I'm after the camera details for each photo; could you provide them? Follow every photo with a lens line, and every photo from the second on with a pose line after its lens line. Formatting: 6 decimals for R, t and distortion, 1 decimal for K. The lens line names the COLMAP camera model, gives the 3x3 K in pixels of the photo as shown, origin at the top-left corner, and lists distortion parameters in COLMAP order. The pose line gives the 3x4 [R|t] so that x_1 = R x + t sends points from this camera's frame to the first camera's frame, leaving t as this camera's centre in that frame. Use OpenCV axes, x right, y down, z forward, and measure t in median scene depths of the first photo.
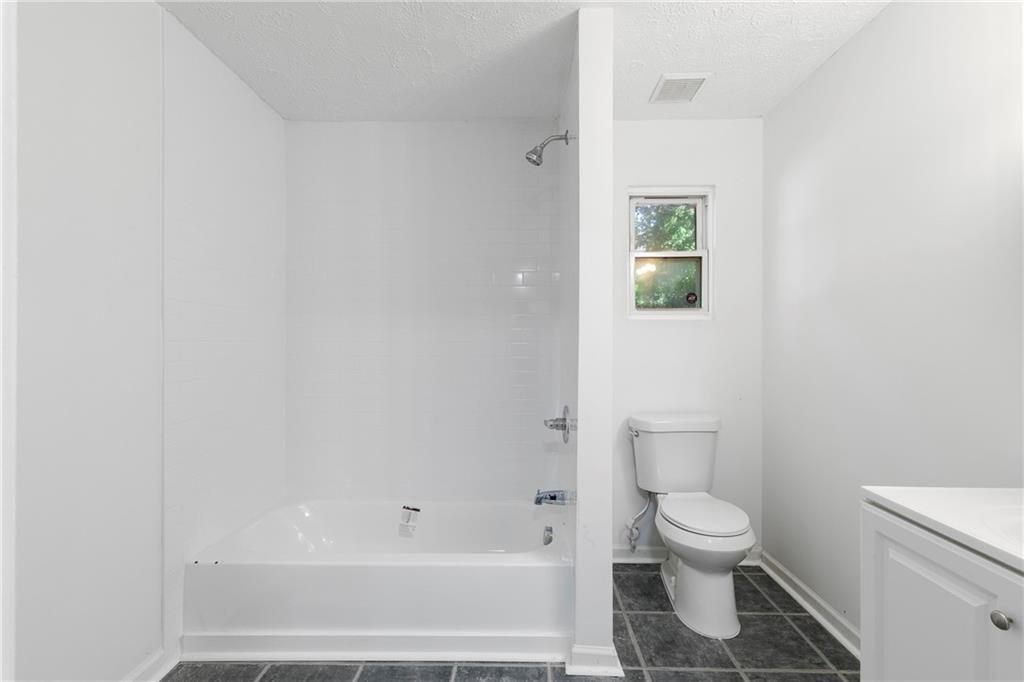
lens RADIAL K [[461.4, 0, 513.7], [0, 461.4, 343.4], [0, 0, 1]] dist [0.008385, -0.002605]
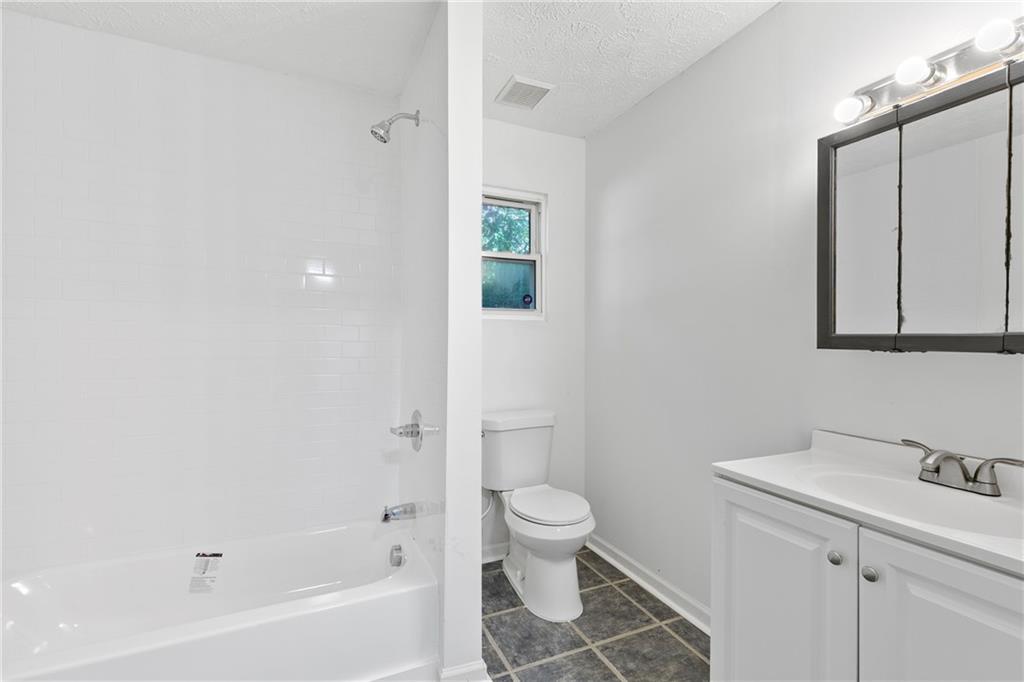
lens RADIAL K [[461.4, 0, 511.7], [0, 461.4, 345.3], [0, 0, 1]] dist [0.008385, -0.002605]
pose [[0.901925, -0.000924, 0.431892, -0.114821], [-0.000227, 0.999997, 0.002613, 0.003643], [-0.431893, -0.002454, 0.901922, 0.090902]]
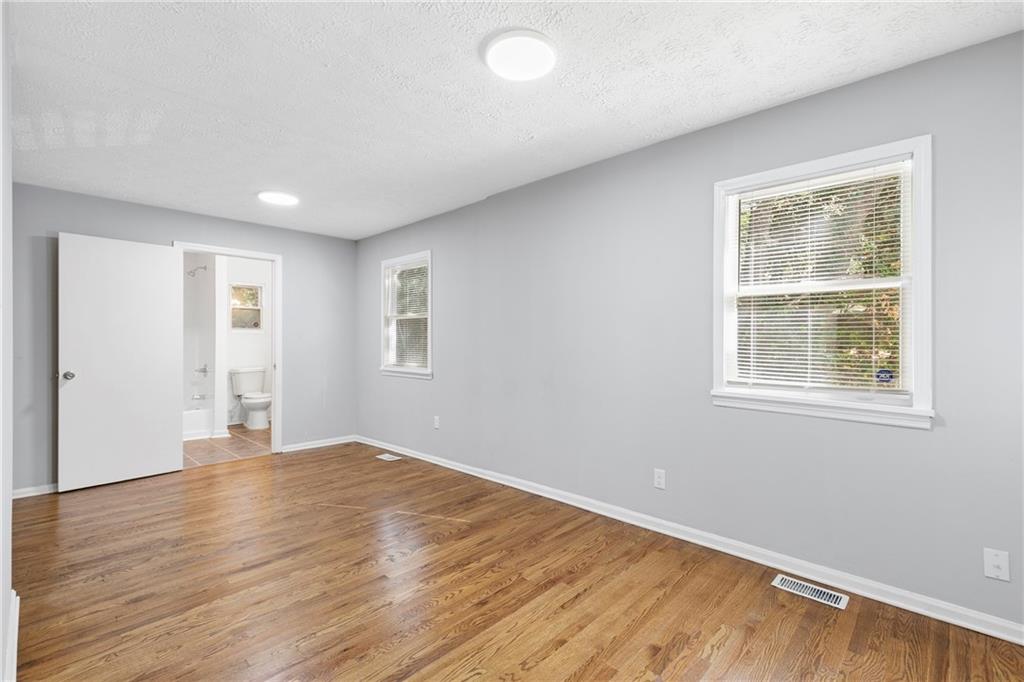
lens RADIAL K [[461.4, 0, 515.7], [0, 461.4, 340.7], [0, 0, 1]] dist [0.008385, -0.002605]
pose [[0.672496, -0.002610, 0.740096, -0.706134], [0.000750, 0.999996, 0.002845, -0.012011], [-0.740101, -0.001358, 0.672495, -2.303582]]
